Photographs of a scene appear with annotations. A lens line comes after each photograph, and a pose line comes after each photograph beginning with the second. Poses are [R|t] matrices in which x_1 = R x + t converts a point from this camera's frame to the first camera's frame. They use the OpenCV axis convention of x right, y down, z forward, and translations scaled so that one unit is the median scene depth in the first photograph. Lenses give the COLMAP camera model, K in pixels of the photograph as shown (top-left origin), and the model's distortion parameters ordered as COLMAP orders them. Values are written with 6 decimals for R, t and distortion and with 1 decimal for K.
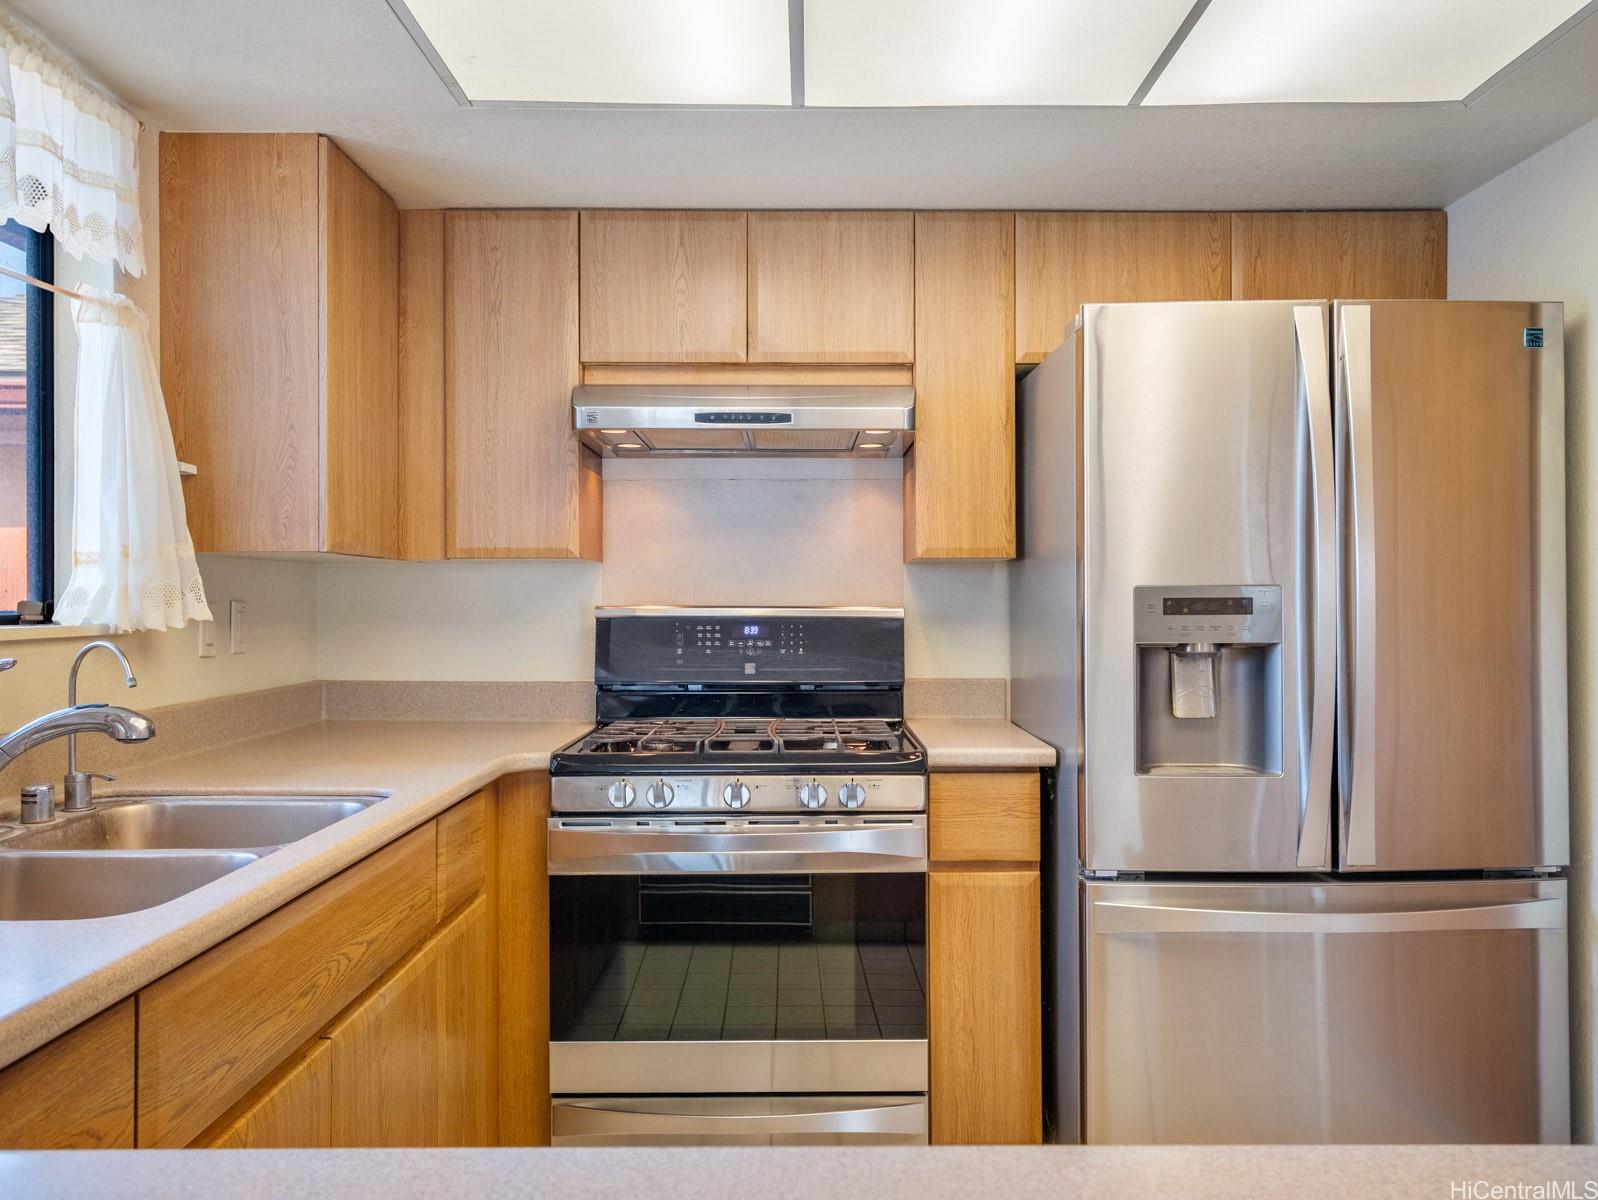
lens RADIAL K [[1214.4, 0, 807.6], [0, 1214.4, 604.4], [0, 0, 1]] dist [0.004208, 0.001279]
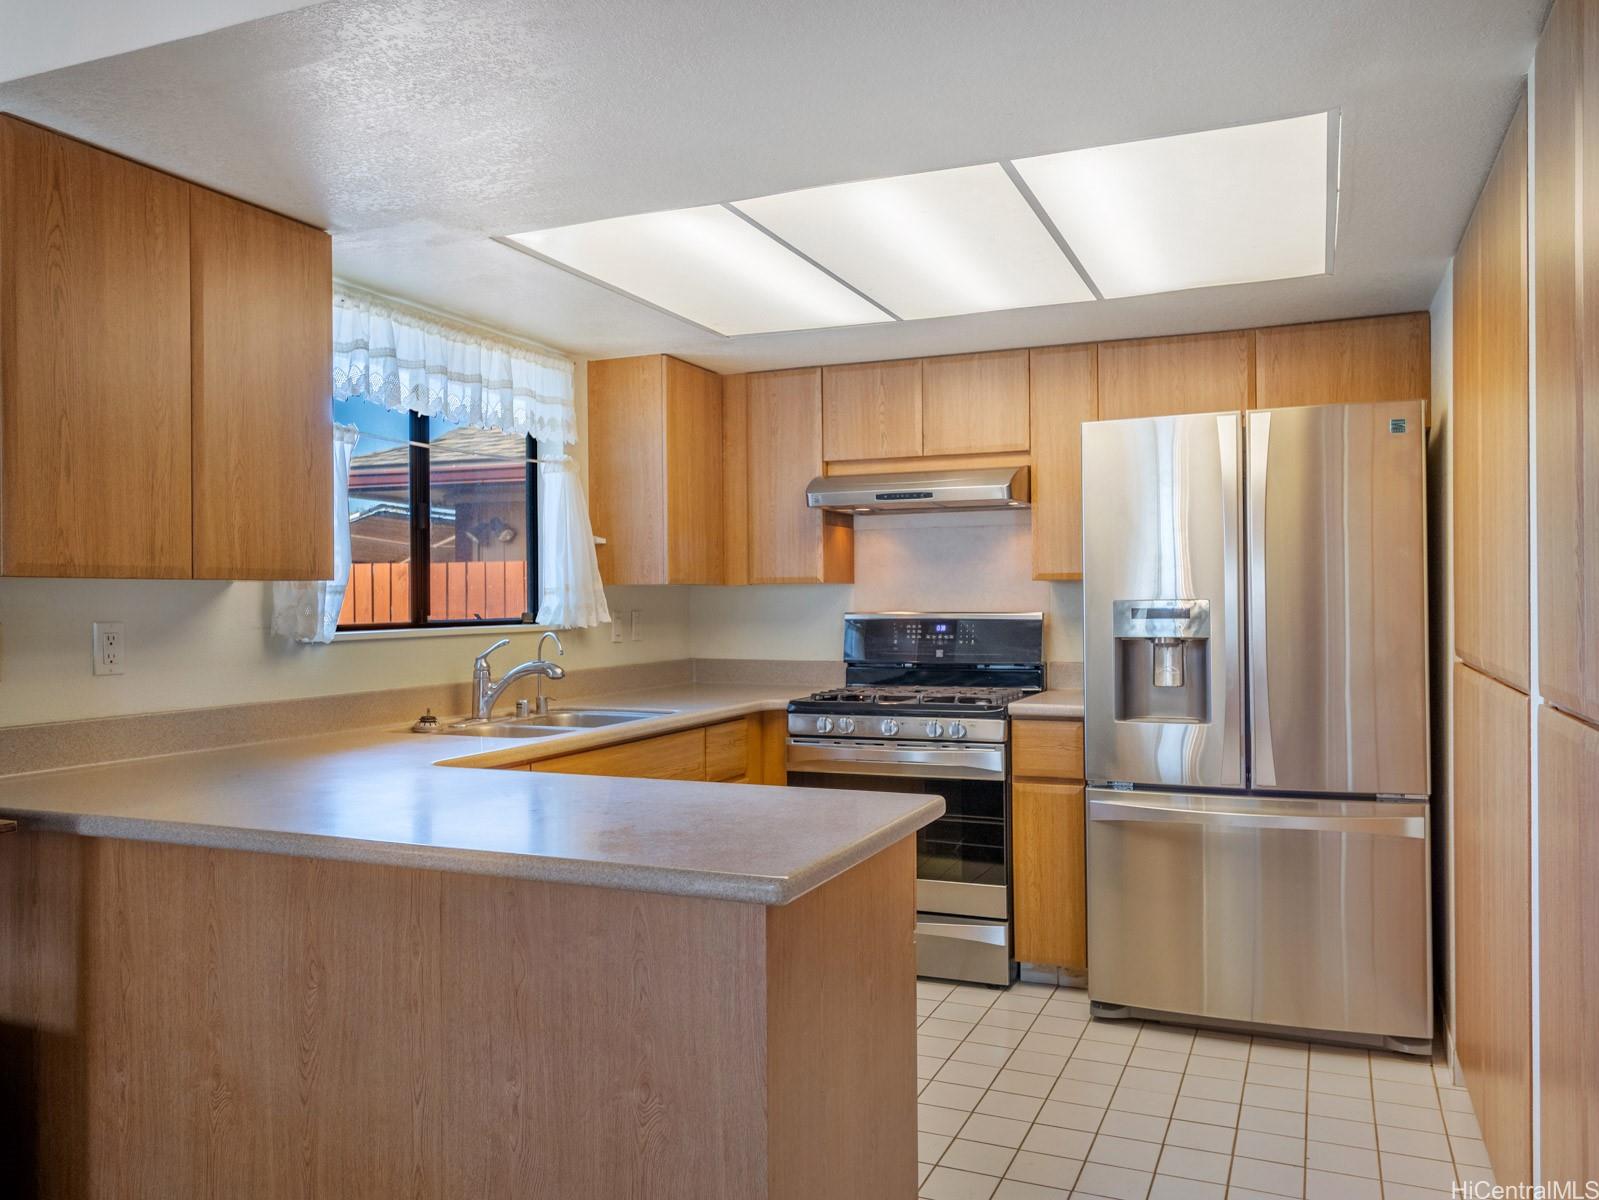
lens RADIAL K [[1215.1, 0, 815.3], [0, 1215.1, 604.1], [0, 0, 1]] dist [0.004208, 0.001279]
pose [[0.921327, -0.005164, -0.388754, 0.477442], [0.006282, 0.999979, 0.001605, -0.014120], [0.388738, -0.003921, 0.921340, -0.544853]]
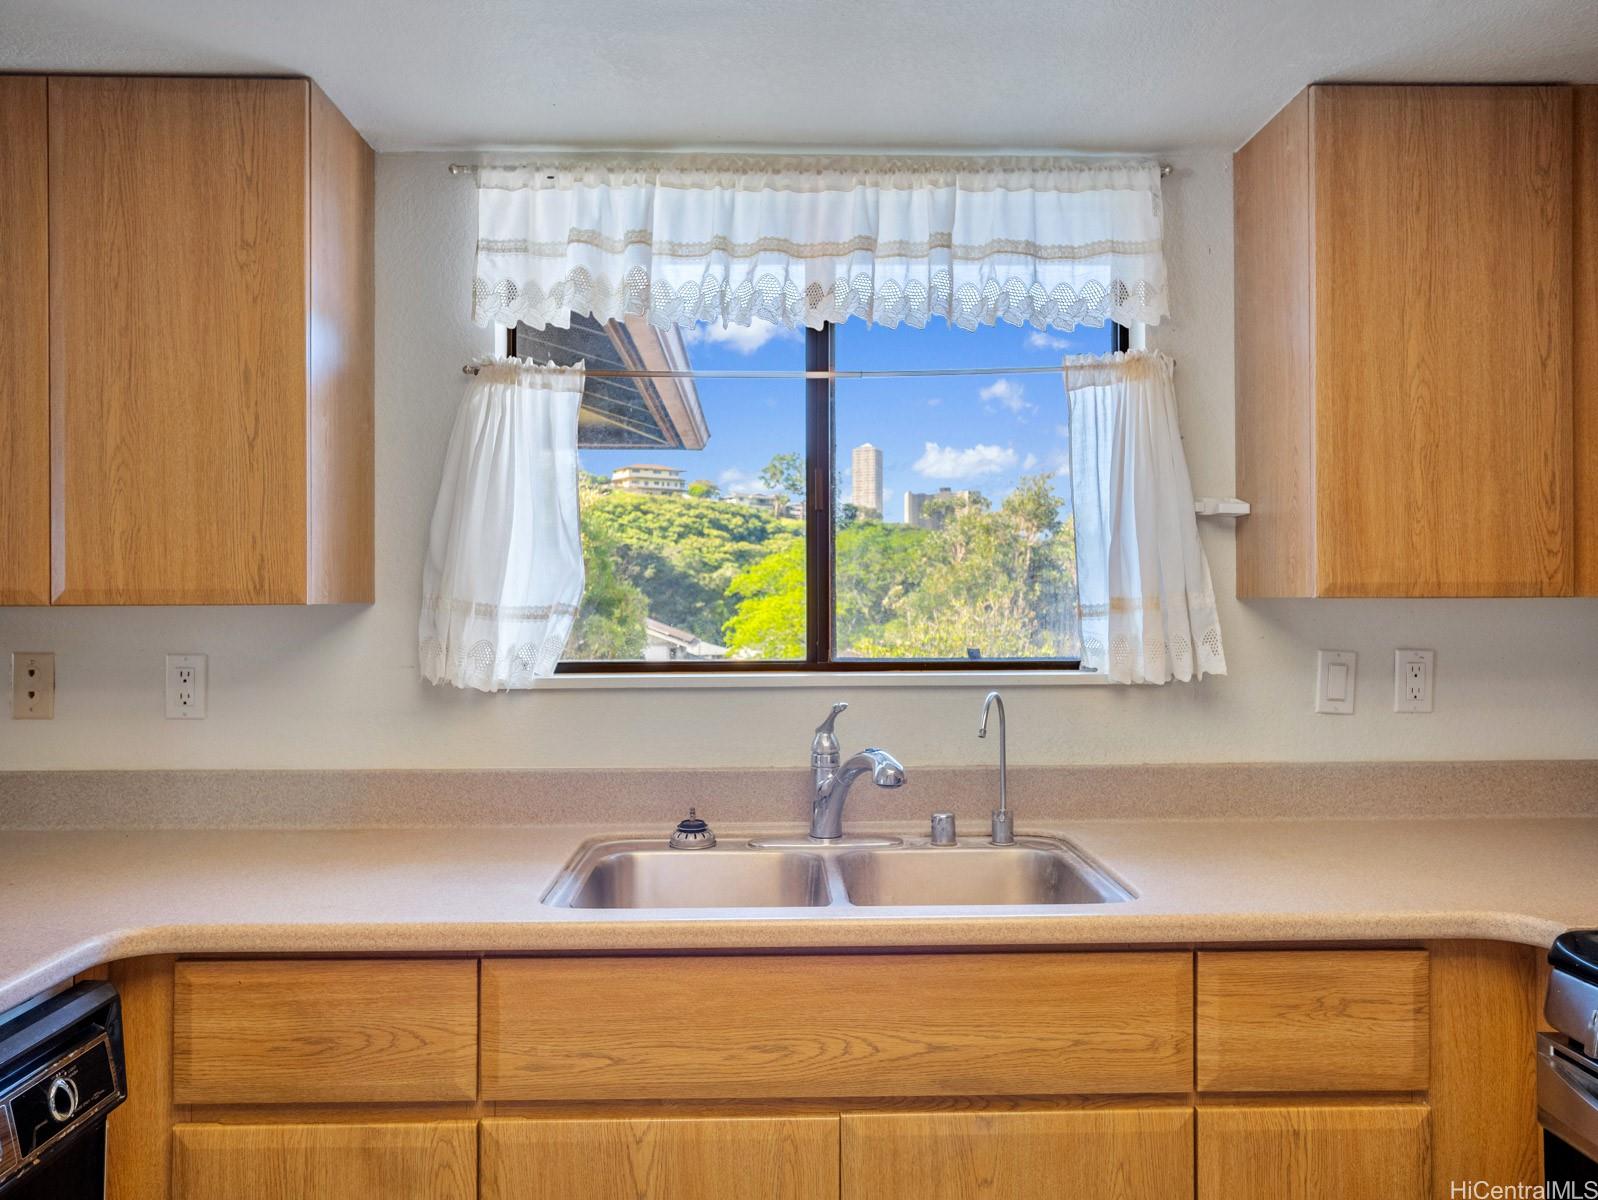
lens RADIAL K [[1214.4, 0, 787.4], [0, 1214.4, 595.2], [0, 0, 1]] dist [0.004208, 0.001279]
pose [[0.019806, -0.005038, -0.999791, 0.375316], [0.000308, 0.999987, -0.005033, -0.038141], [0.999804, -0.000209, 0.019808, 0.594777]]
